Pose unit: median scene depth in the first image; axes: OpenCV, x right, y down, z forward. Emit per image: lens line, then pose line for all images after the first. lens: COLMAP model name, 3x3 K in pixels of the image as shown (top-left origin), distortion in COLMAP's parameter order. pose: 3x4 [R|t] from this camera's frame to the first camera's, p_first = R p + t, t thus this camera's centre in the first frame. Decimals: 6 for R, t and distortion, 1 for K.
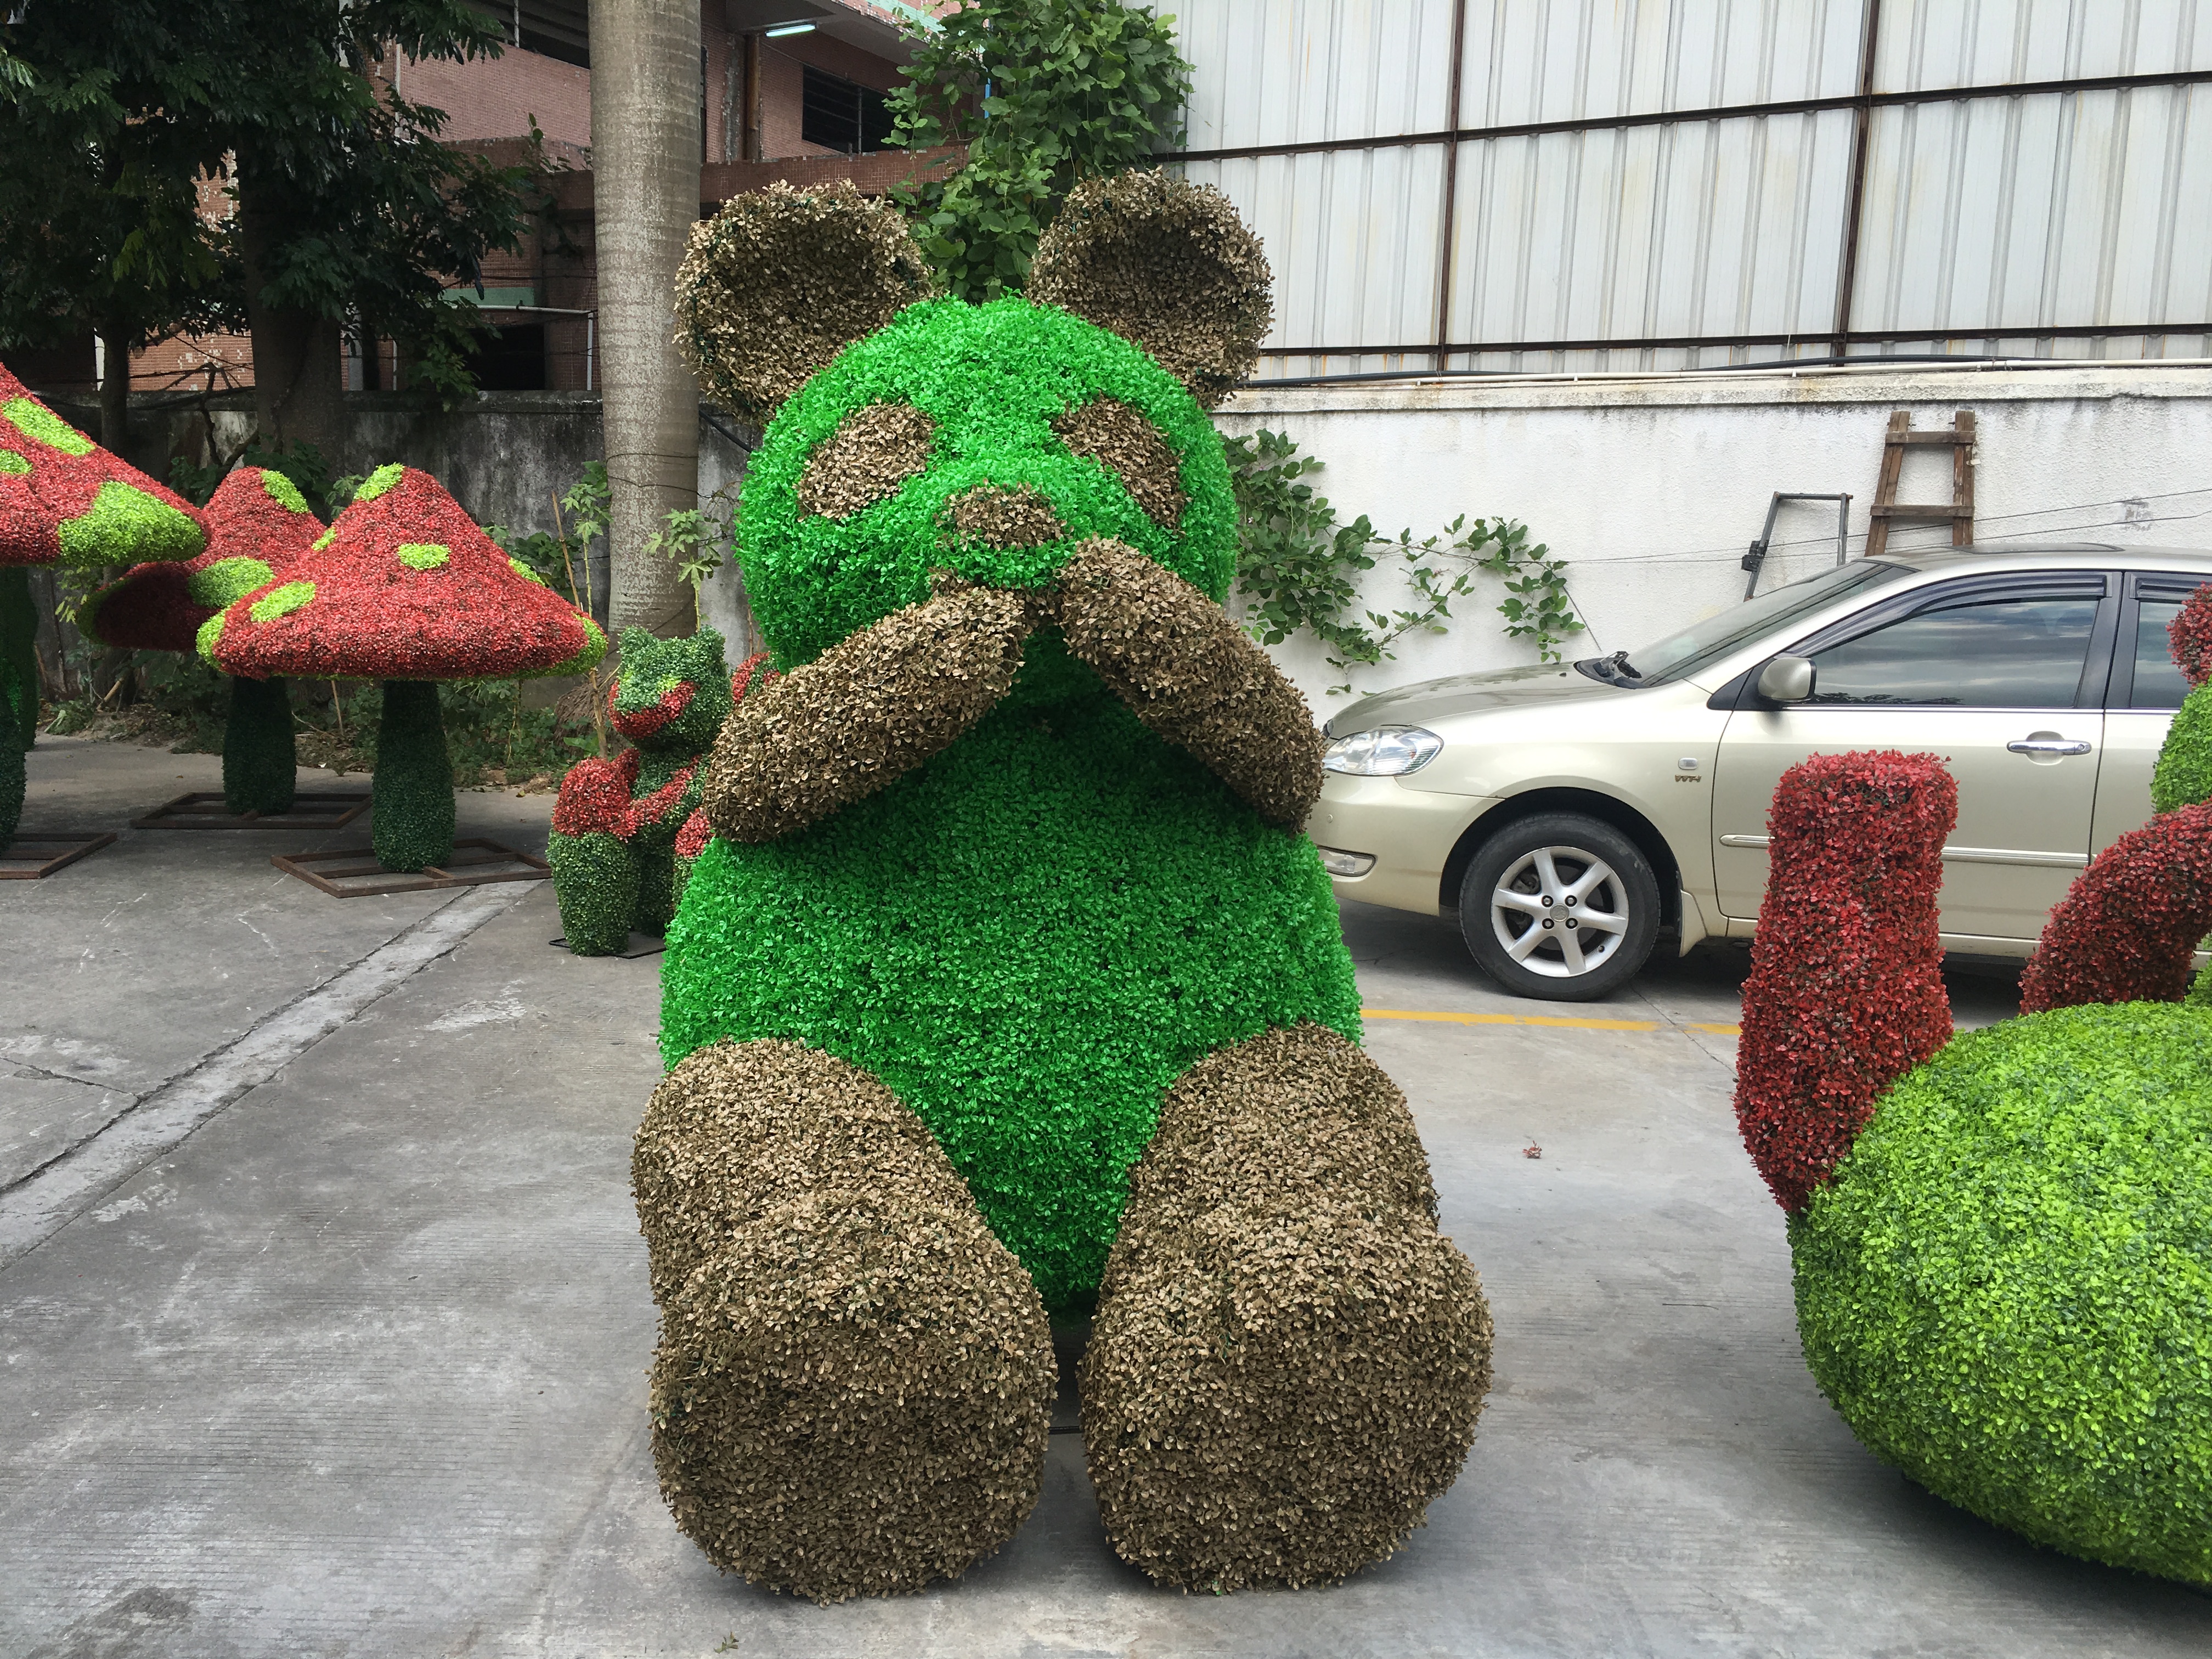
lens RADIAL K [[1890.7, 0, 1098.5], [0, 1890.7, 799.6], [0, 0, 1]] dist [0.079593, -0.109233]
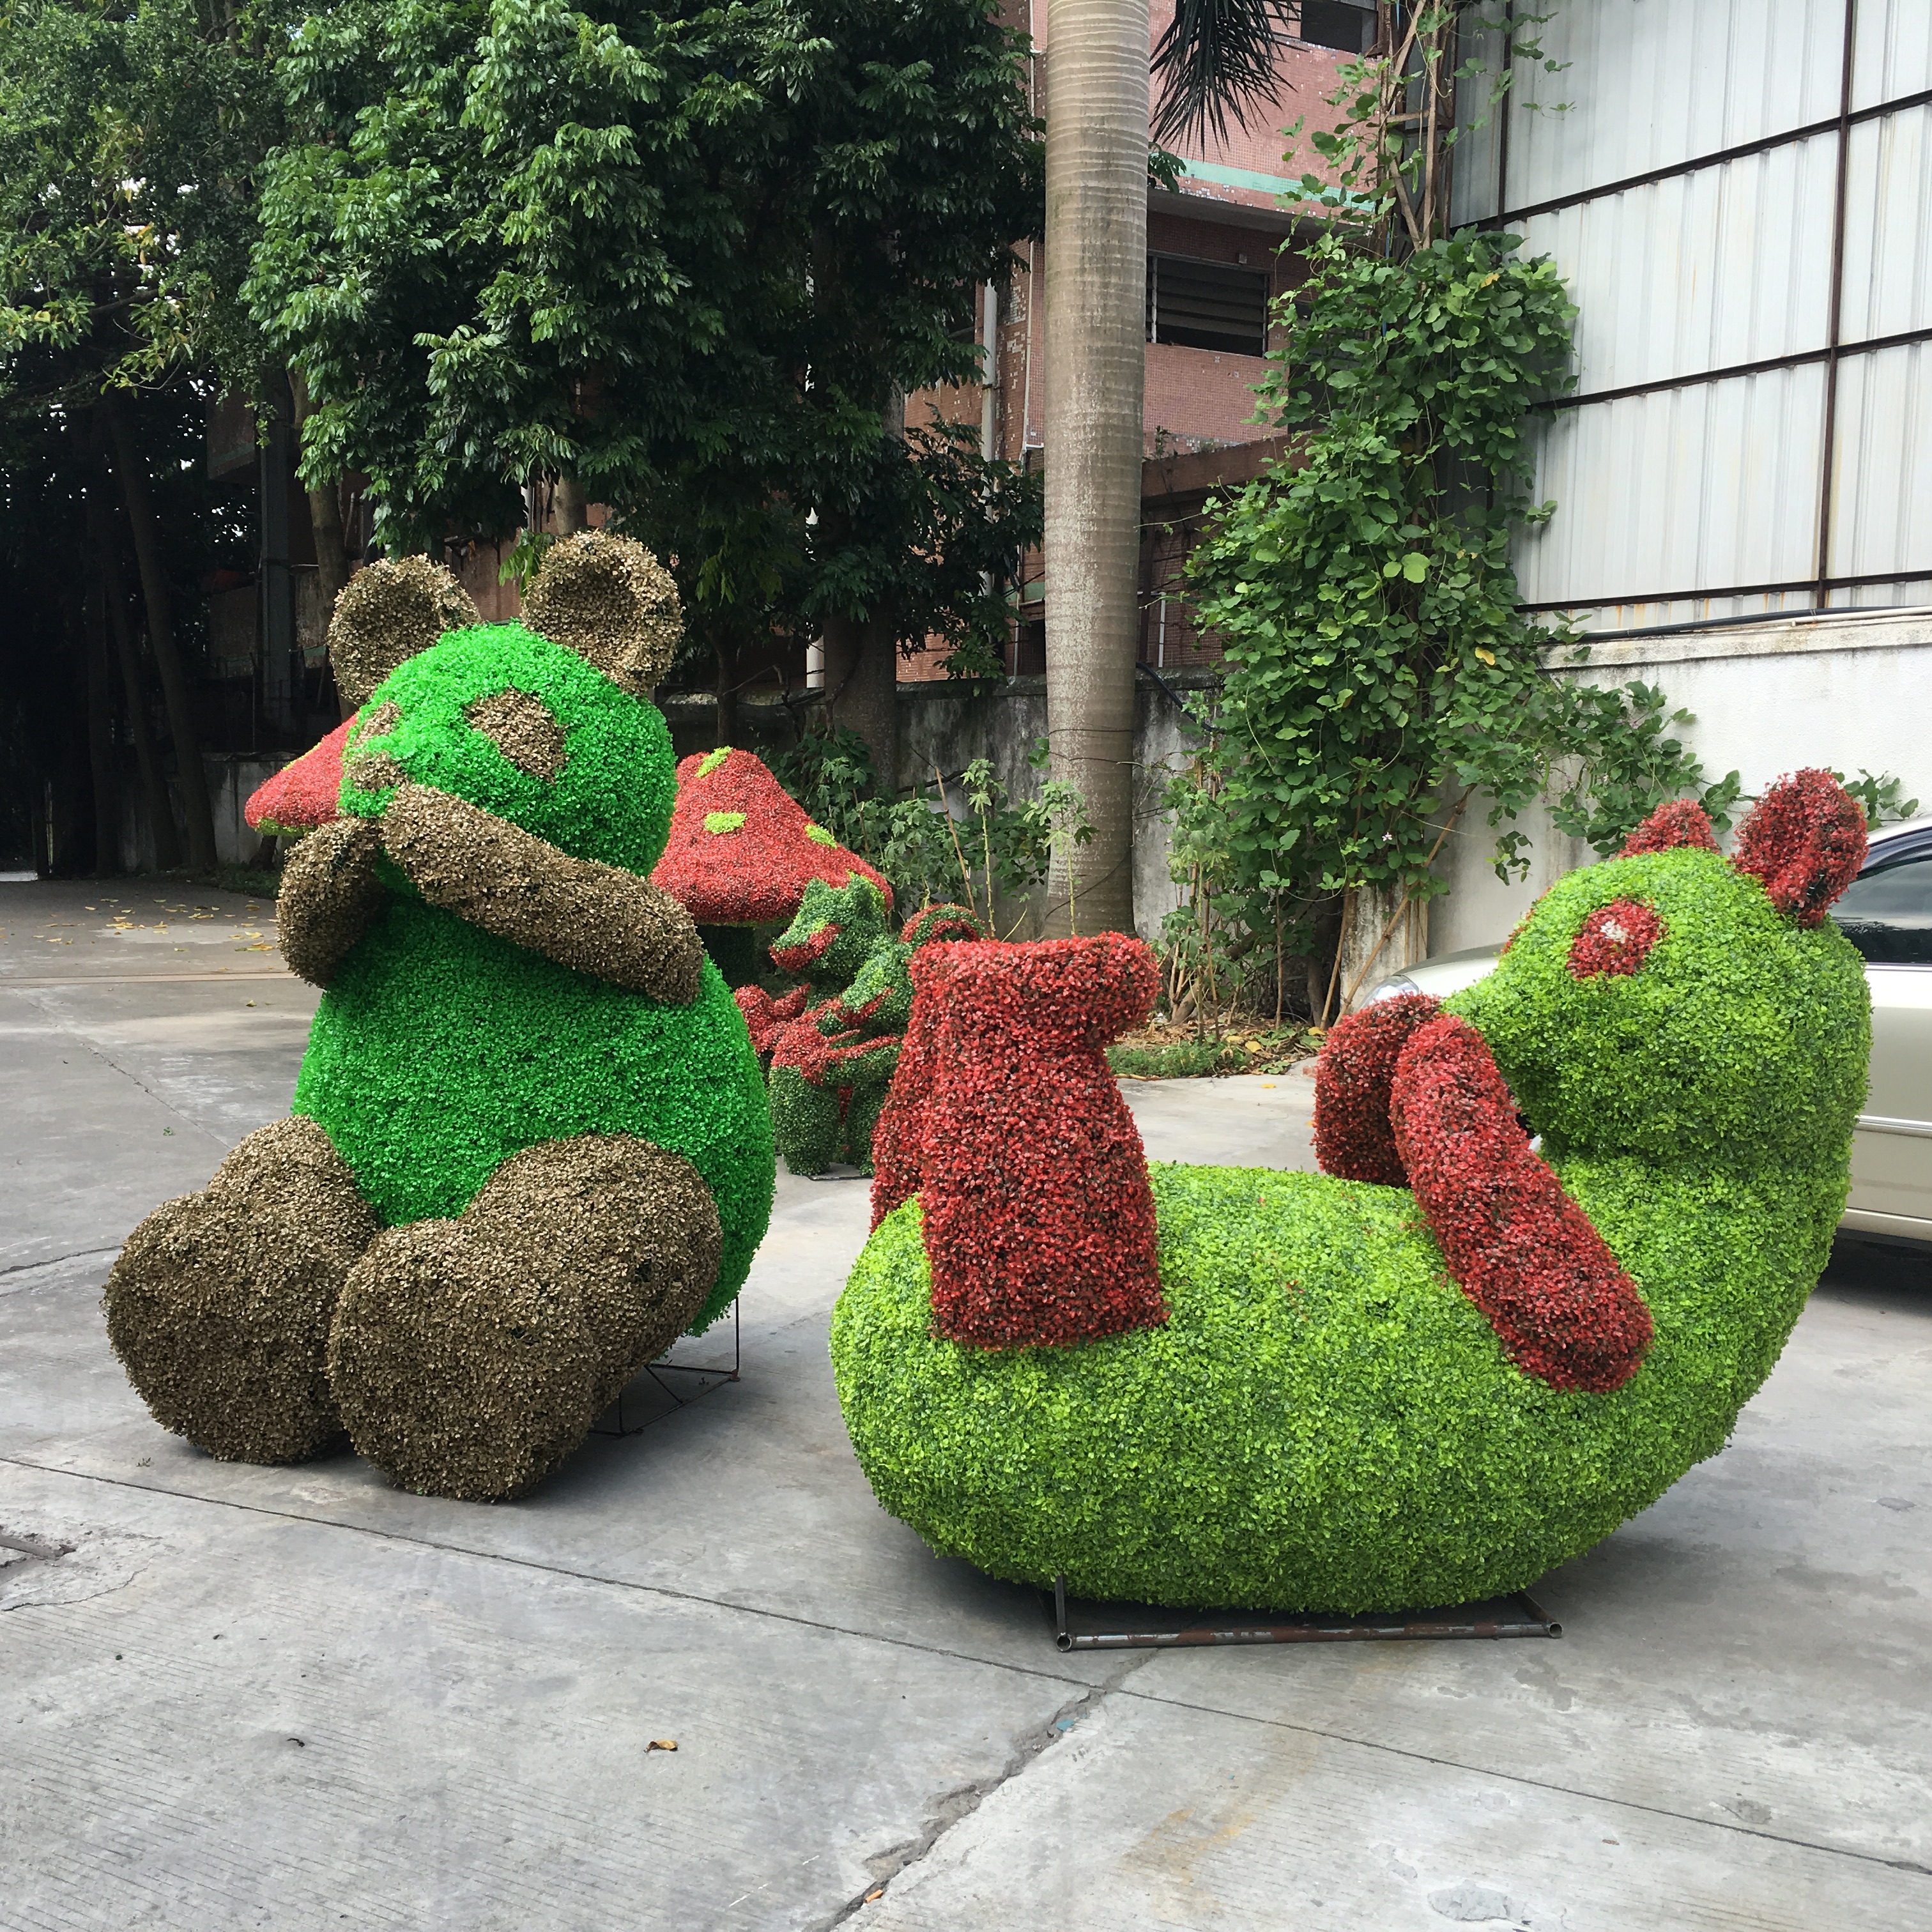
lens RADIAL K [[2208.1, 0, 954.3], [0, 2208.1, 926.3], [0, 0, 1]] dist [0.055211, 0.001152]
pose [[0.863568, 0.014536, -0.504023, 0.353420], [-0.059319, 0.995572, -0.072921, 0.022301], [0.500731, 0.092871, 0.860606, -0.085914]]
